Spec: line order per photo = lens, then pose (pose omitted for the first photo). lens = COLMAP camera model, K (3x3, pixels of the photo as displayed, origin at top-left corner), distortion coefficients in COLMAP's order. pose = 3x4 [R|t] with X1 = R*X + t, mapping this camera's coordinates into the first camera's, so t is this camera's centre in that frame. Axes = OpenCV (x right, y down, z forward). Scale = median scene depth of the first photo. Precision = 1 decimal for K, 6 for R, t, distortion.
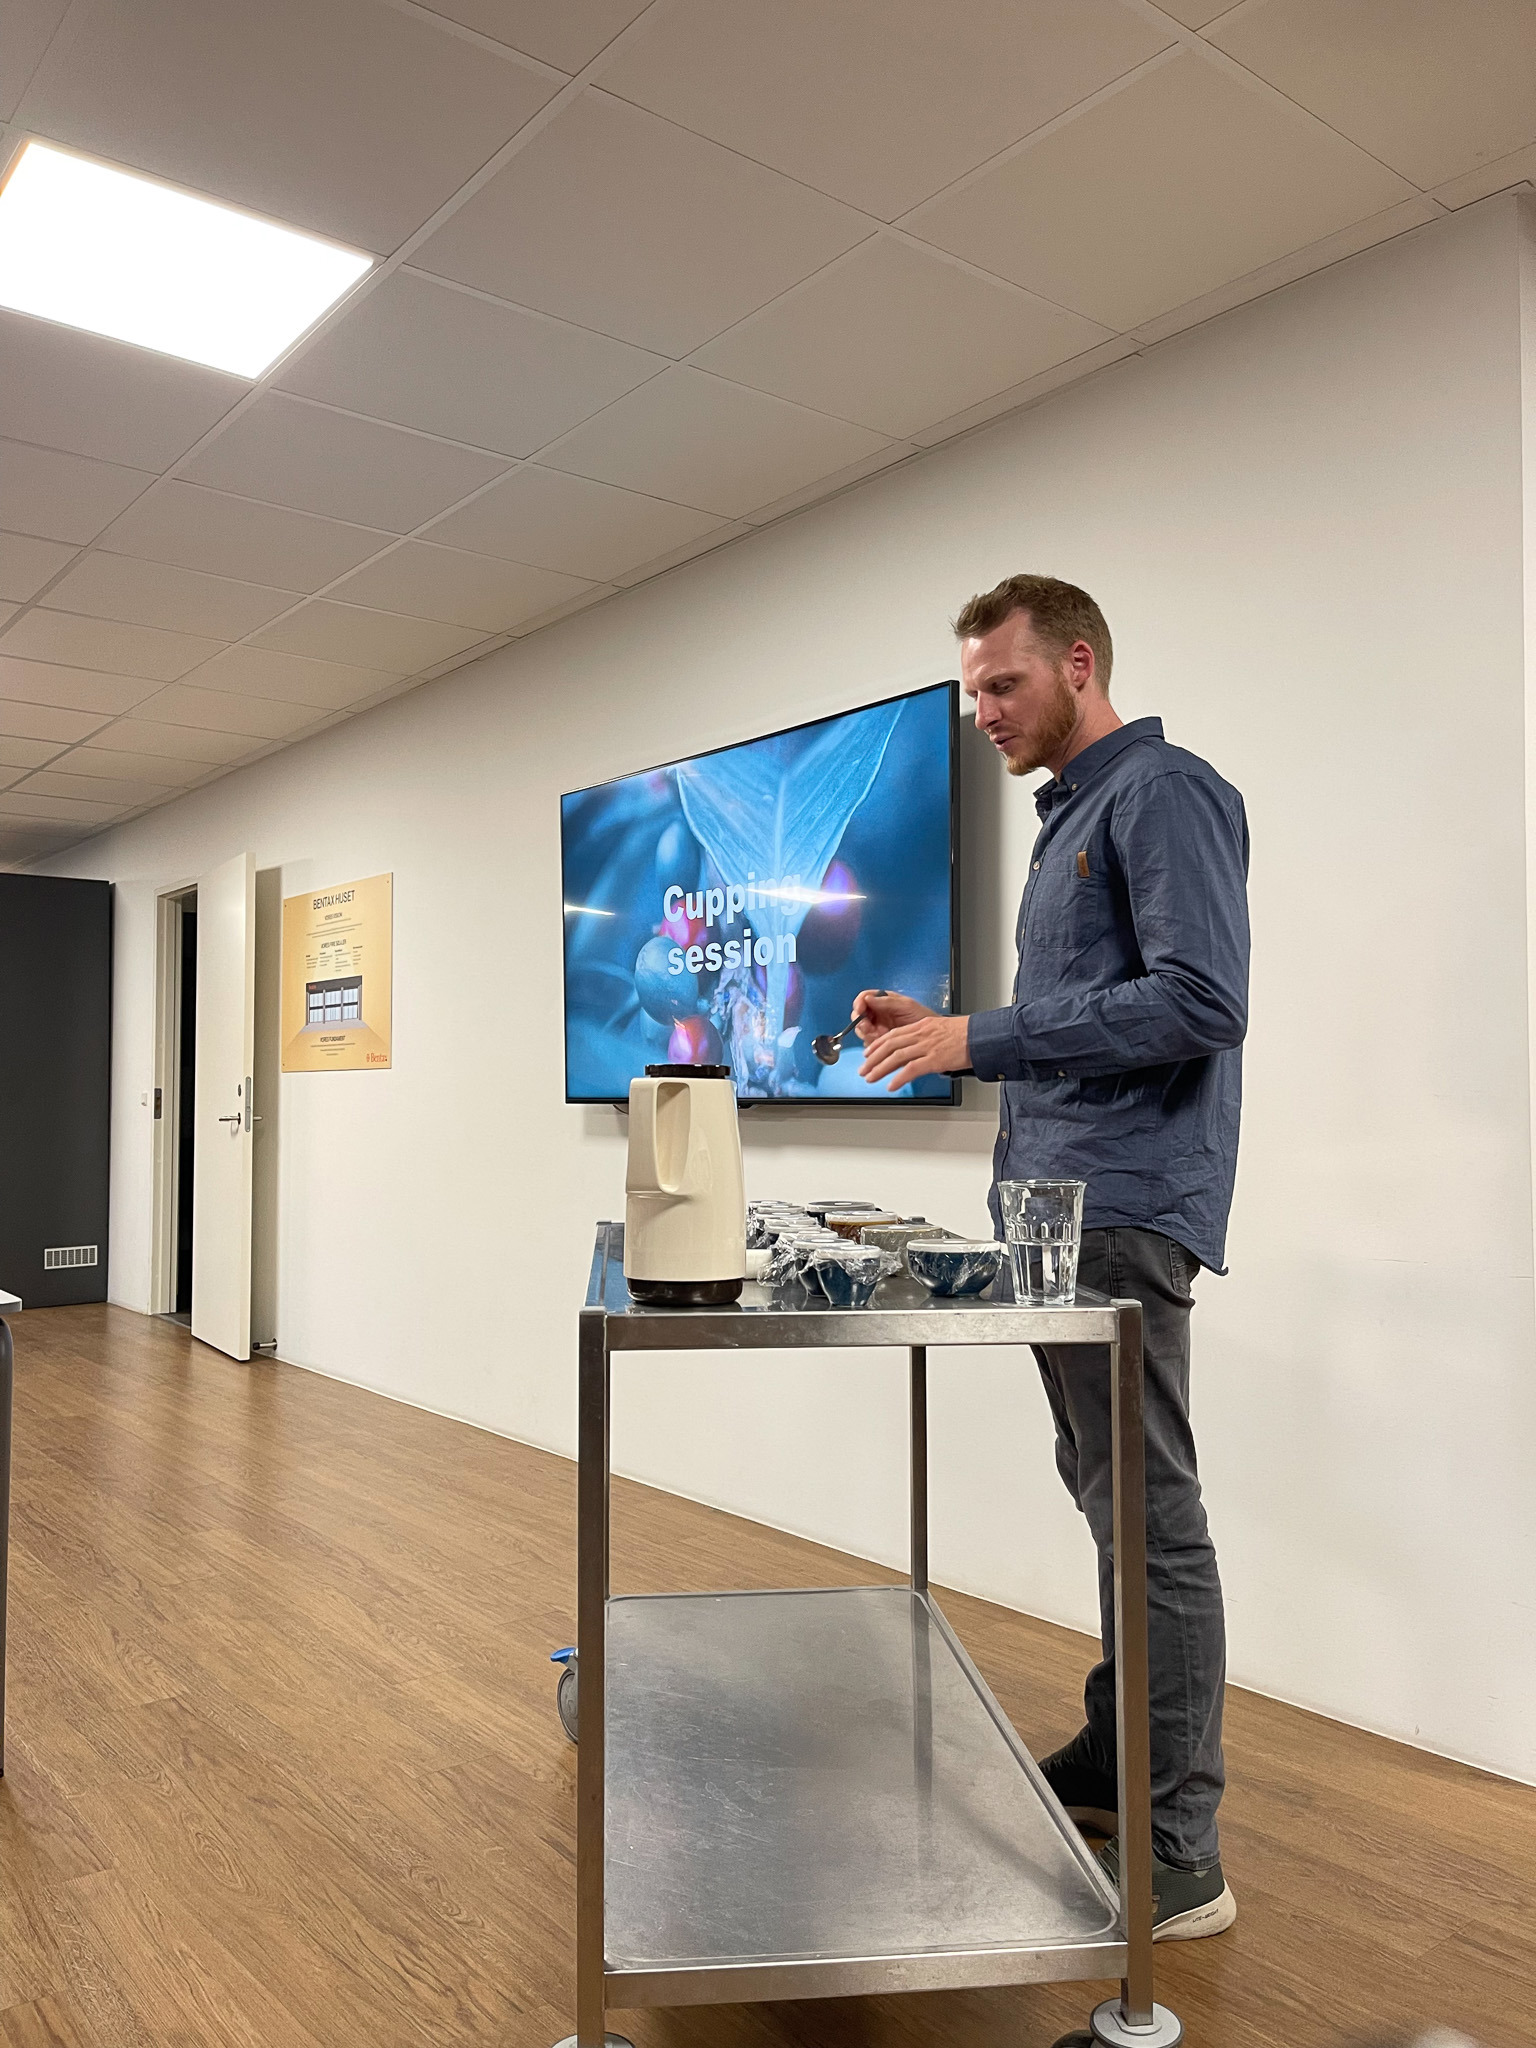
lens RADIAL K [[1549.1, 0, 772.4], [0, 1549.1, 1030.1], [0, 0, 1]] dist [0.029630, -0.000715]
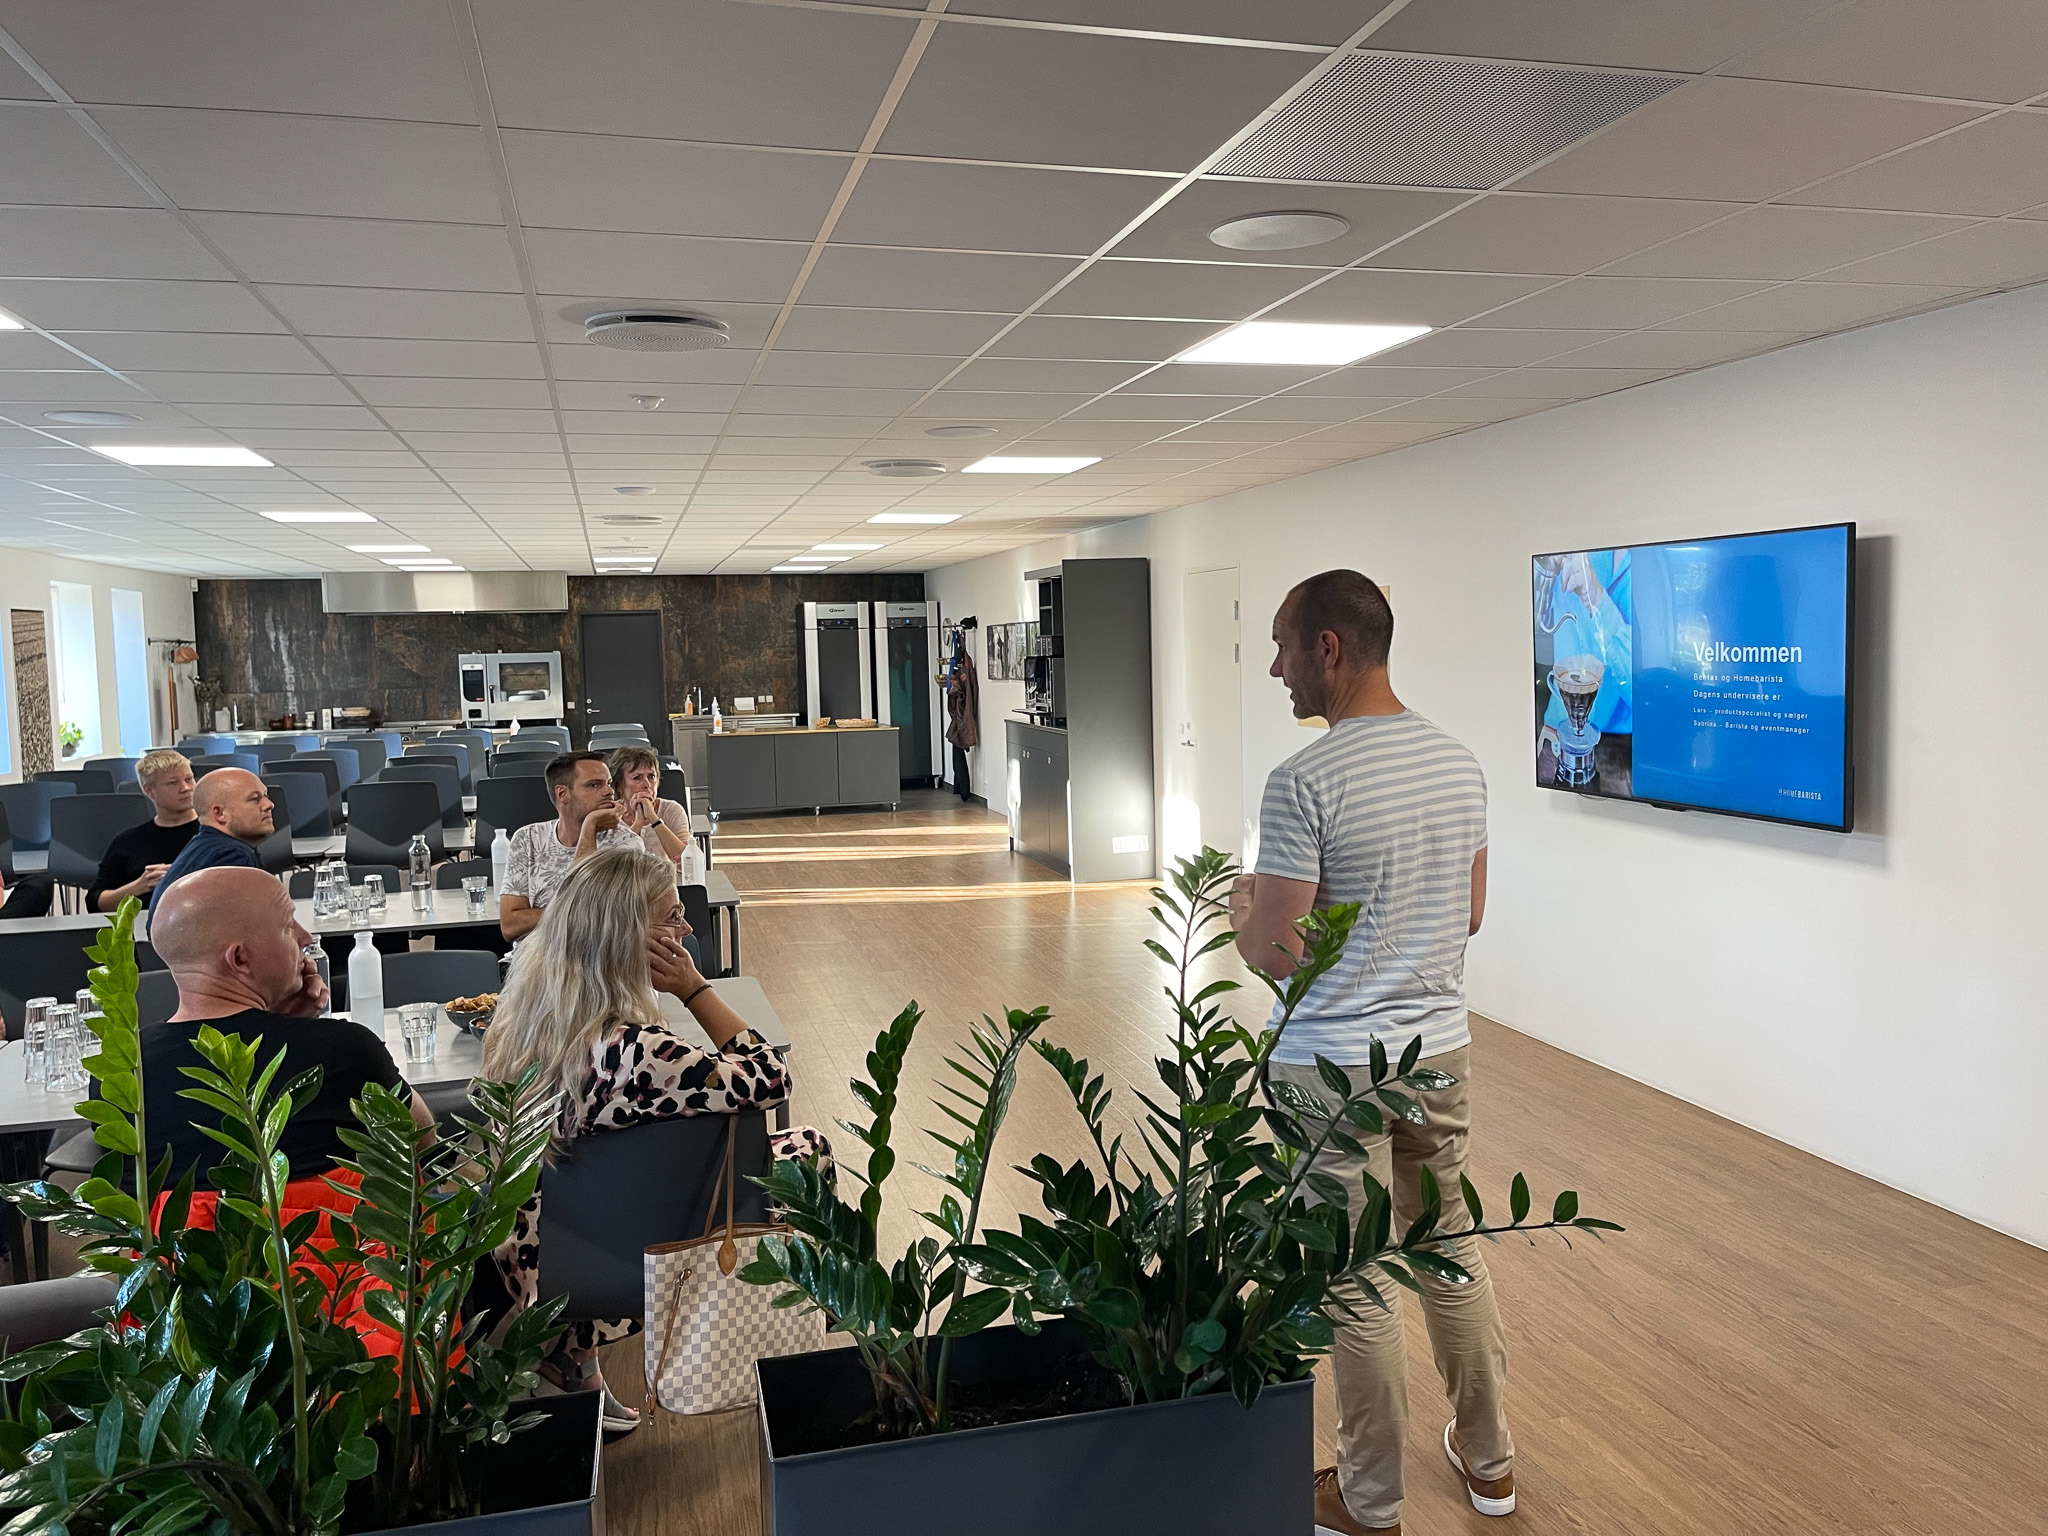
lens RADIAL K [[1549.1, 0, 1029.7], [0, 1549.1, 757.1], [0, 0, 1]] dist [0.029630, -0.000715]
pose [[0.914966, 0.007714, -0.403457, 0.011300], [0.043302, 0.992167, 0.117172, -0.188878], [0.401201, -0.124679, 0.907465, -0.491030]]
